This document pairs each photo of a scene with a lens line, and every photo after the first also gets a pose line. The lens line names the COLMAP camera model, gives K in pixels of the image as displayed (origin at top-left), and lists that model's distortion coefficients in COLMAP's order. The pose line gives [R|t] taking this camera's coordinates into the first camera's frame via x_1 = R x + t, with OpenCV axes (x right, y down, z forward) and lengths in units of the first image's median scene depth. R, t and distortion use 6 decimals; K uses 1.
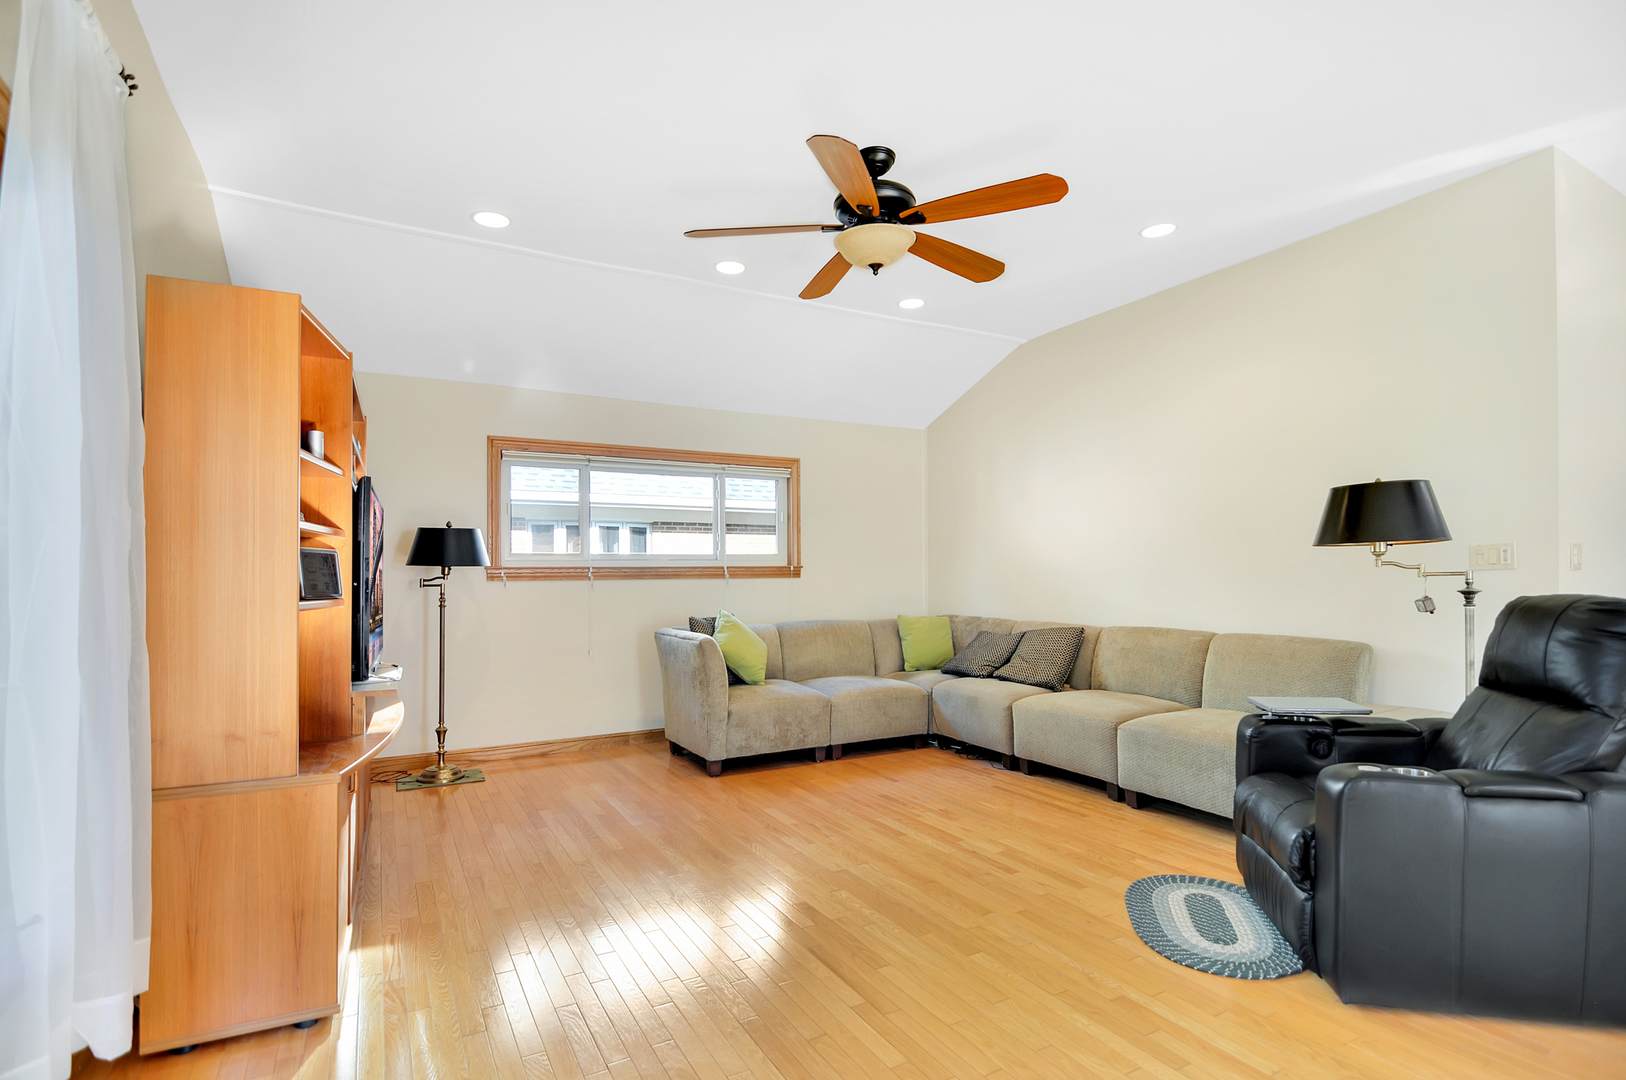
lens RADIAL K [[795.6, 0, 831.3], [0, 795.6, 572.8], [0, 0, 1]] dist [-0.001252, -0.001368]
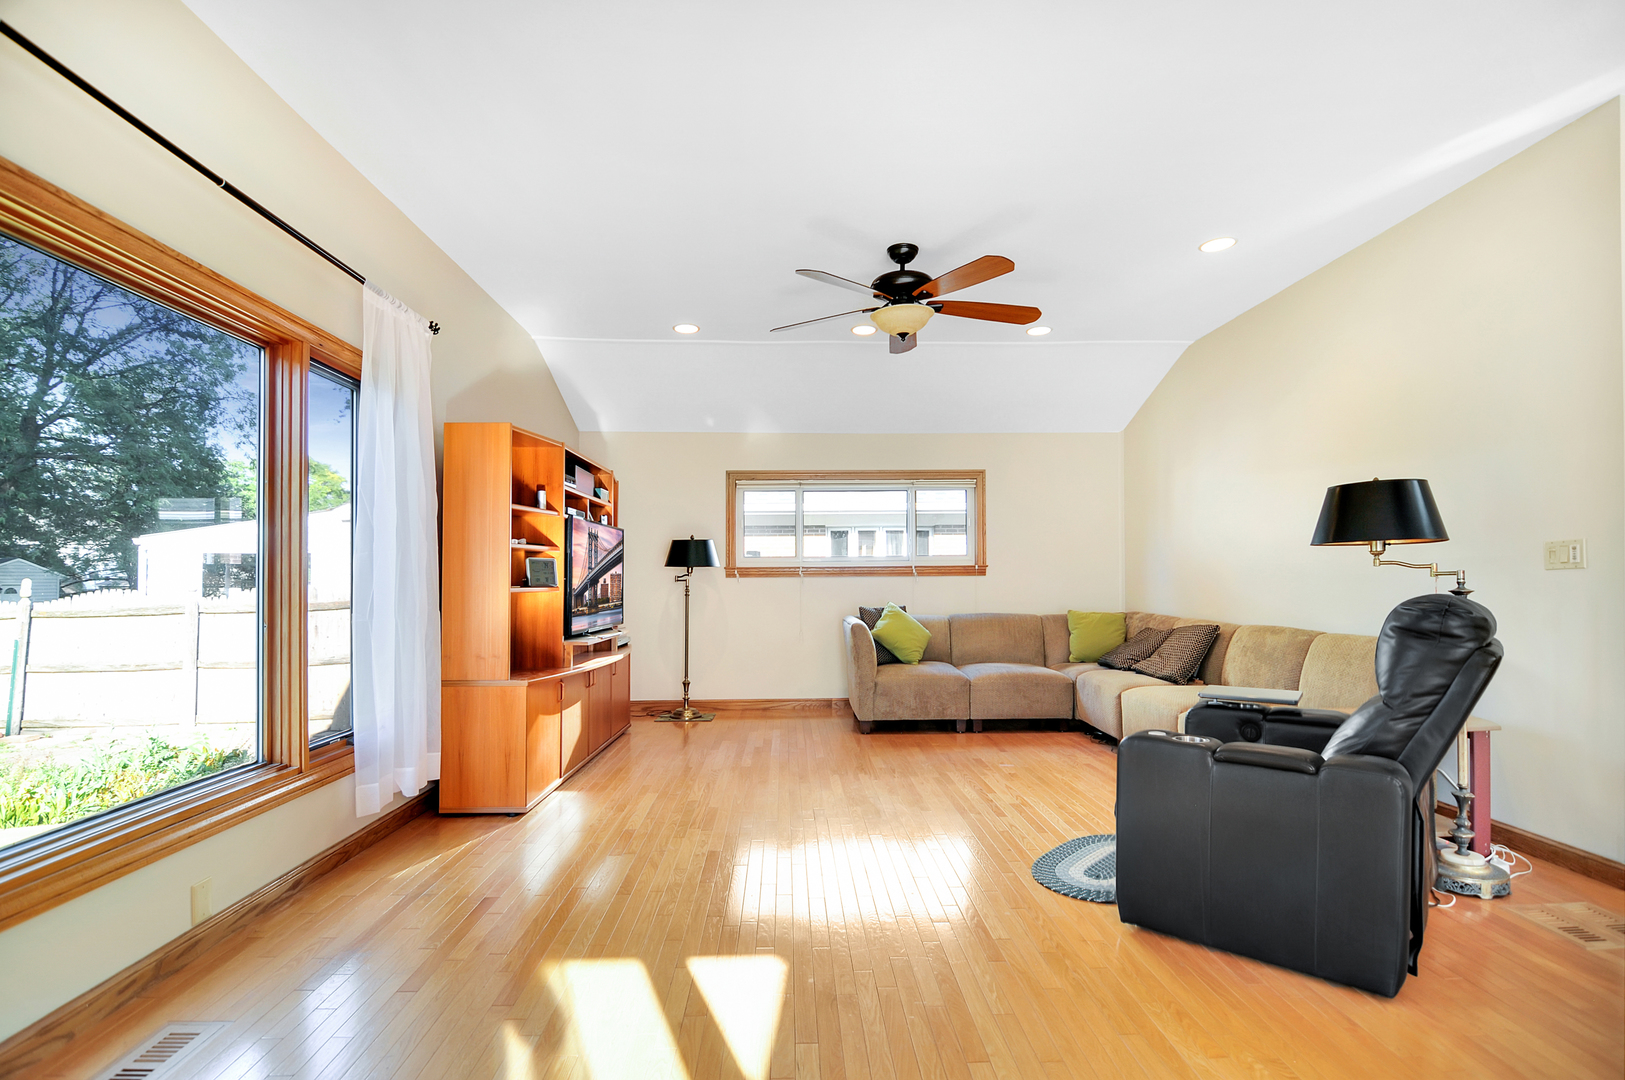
lens RADIAL K [[806.8, 0, 843.1], [0, 806.8, 570.3], [0, 0, 1]] dist [0.001314, -0.000507]
pose [[0.892875, -0.000603, -0.450304, 0.366660], [0.000708, 1.000000, 0.000065, -0.001738], [0.450303, -0.000377, 0.892876, -0.140465]]
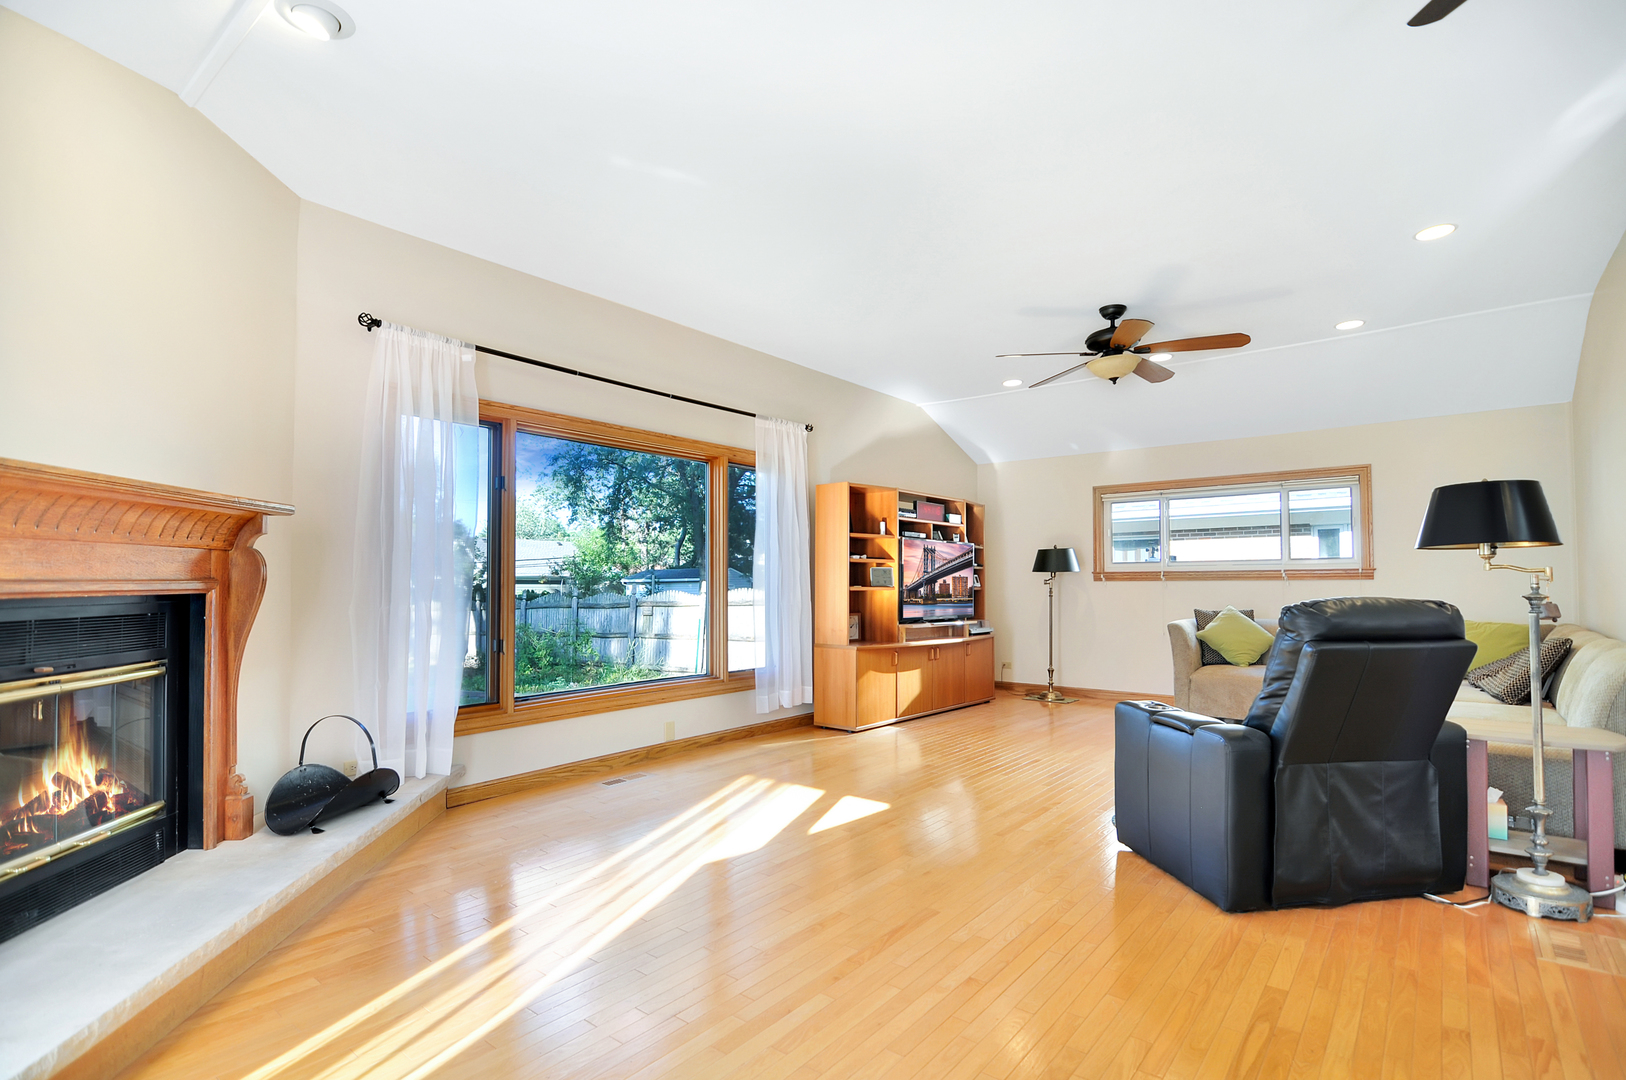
lens RADIAL K [[851.6, 0, 814.2], [0, 851.6, 568.1], [0, 0, 1]] dist [0.000382, -0.000323]
pose [[0.351192, -0.008569, -0.936264, 0.920283], [0.004158, 0.999963, -0.007593, -0.004104], [0.936294, -0.001227, 0.351215, -0.086417]]
